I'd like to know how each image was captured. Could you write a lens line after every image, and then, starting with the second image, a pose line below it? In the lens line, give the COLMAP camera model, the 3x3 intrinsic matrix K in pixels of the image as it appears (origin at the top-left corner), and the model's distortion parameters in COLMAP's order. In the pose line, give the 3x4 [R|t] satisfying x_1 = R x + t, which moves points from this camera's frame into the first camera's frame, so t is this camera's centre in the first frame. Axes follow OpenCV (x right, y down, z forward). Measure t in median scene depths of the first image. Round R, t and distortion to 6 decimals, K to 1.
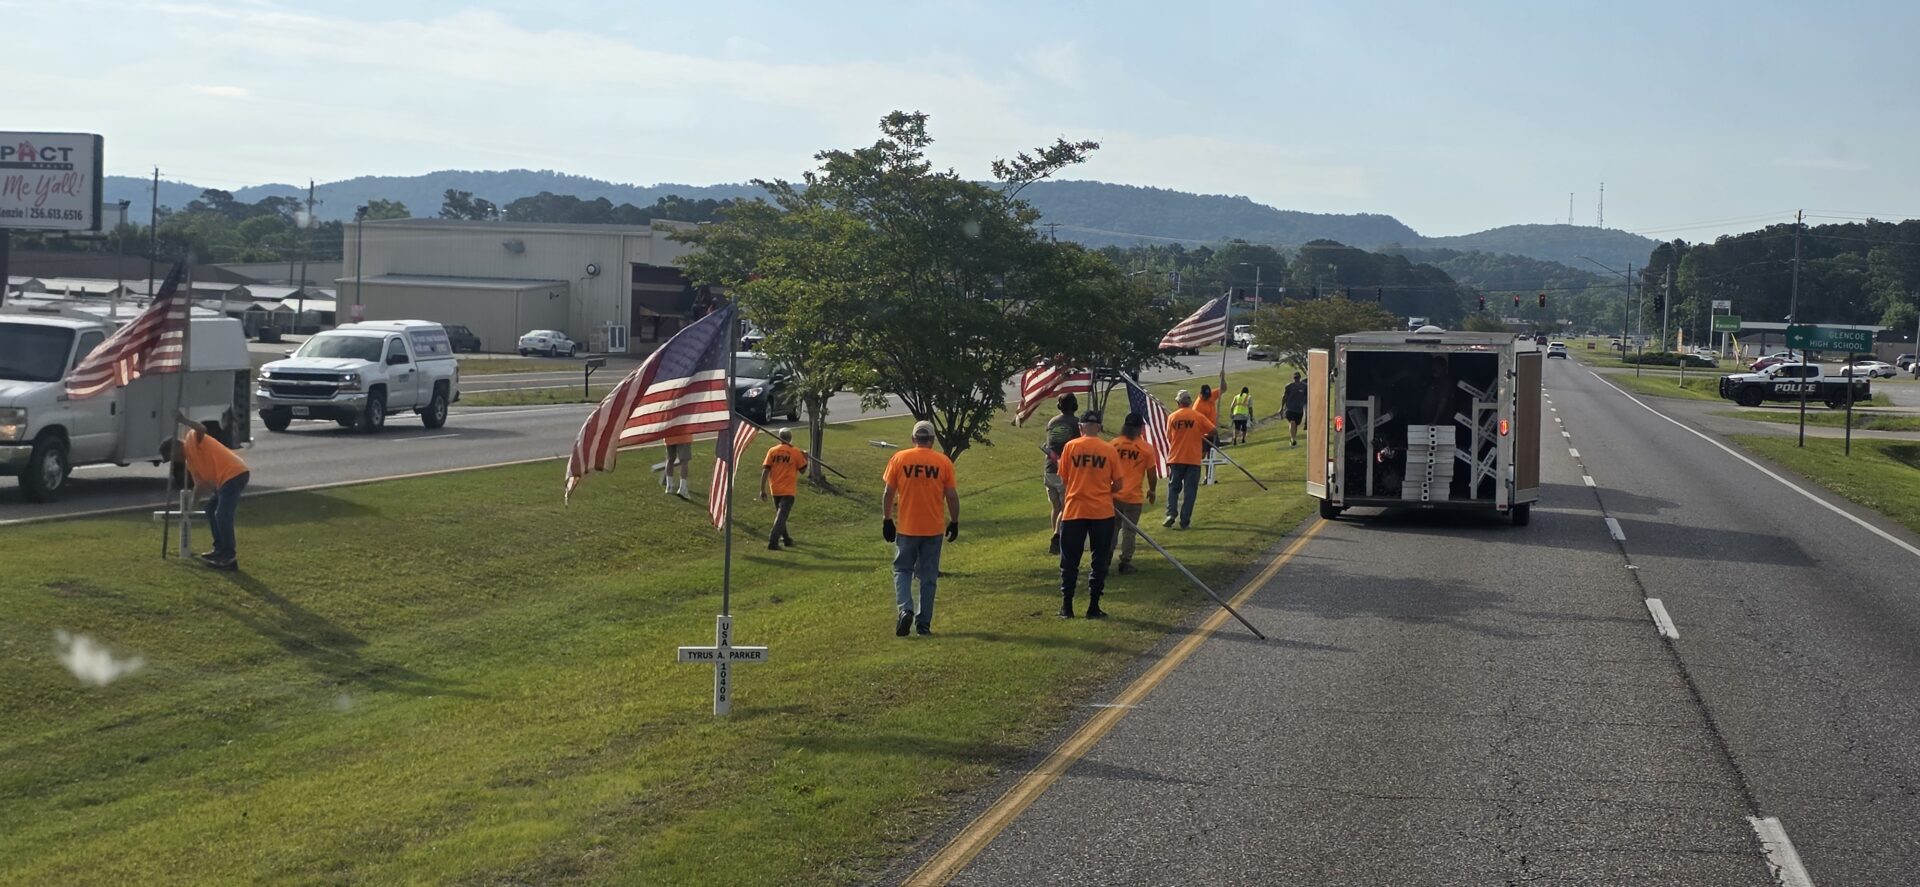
lens RADIAL K [[2698.9, 0, 960.0], [0, 2698.9, 443.5], [0, 0, 1]] dist [0.163583, -0.092061]
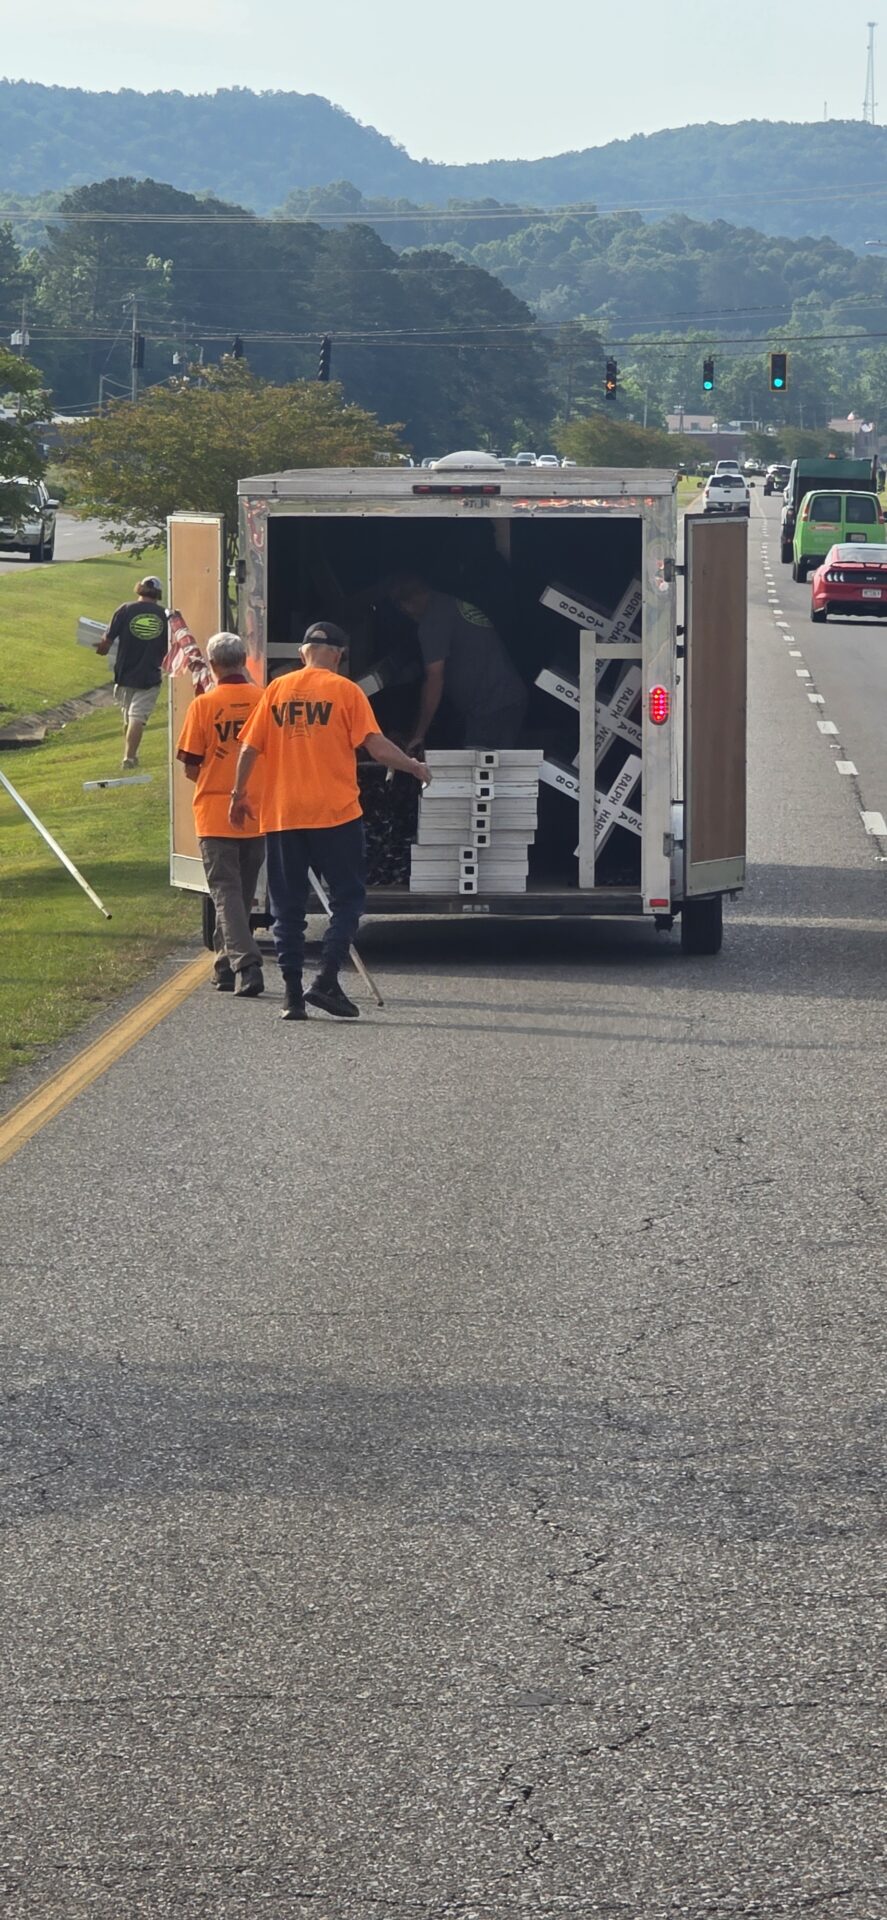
lens RADIAL K [[9302.6, 0, 443.5], [0, 9302.6, 960.0], [0, 0, 1]] dist [1.026165, -12.011402]
pose [[0.985231, -0.022332, 0.169769, -0.040684], [0.020420, 0.999707, 0.013001, 0.008441], [-0.170010, -0.009343, 0.985398, -0.218622]]
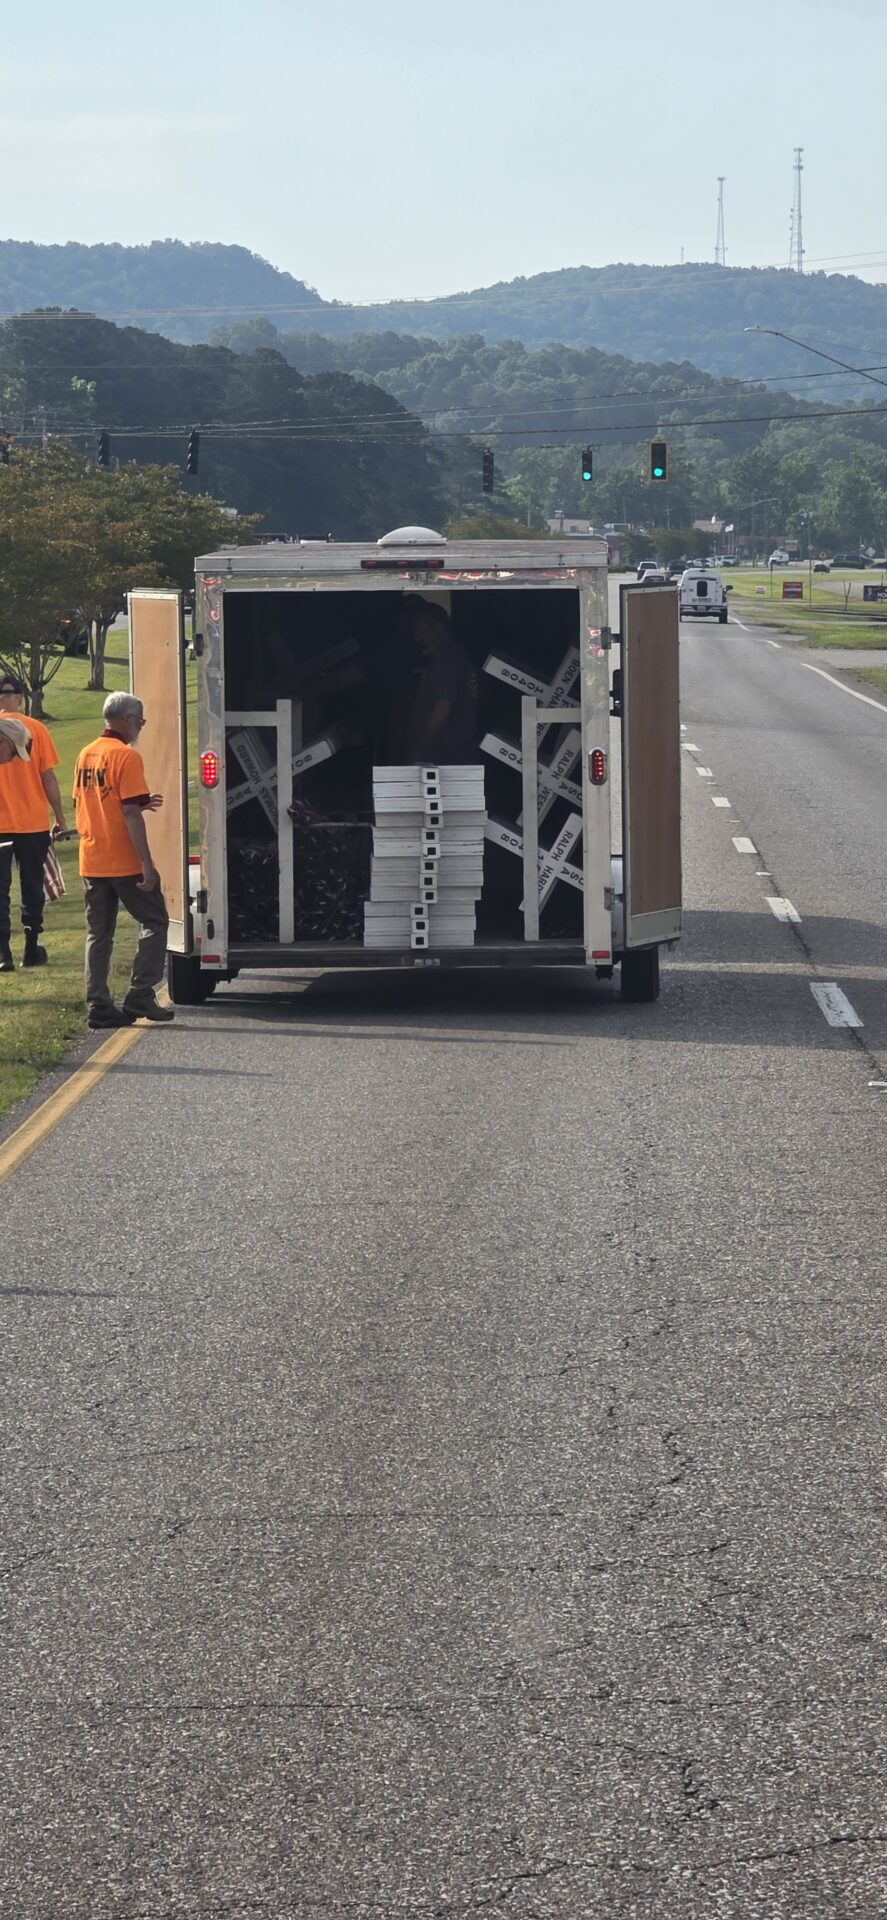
lens RADIAL K [[7902.0, 0, 443.5], [0, 7902.0, 960.0], [0, 0, 1]] dist [0.108513, 3.744840]
pose [[0.982617, -0.036384, 0.182043, -0.029314], [0.035342, 0.999335, 0.008969, 0.007906], [-0.182248, -0.002380, 0.983250, -0.123544]]
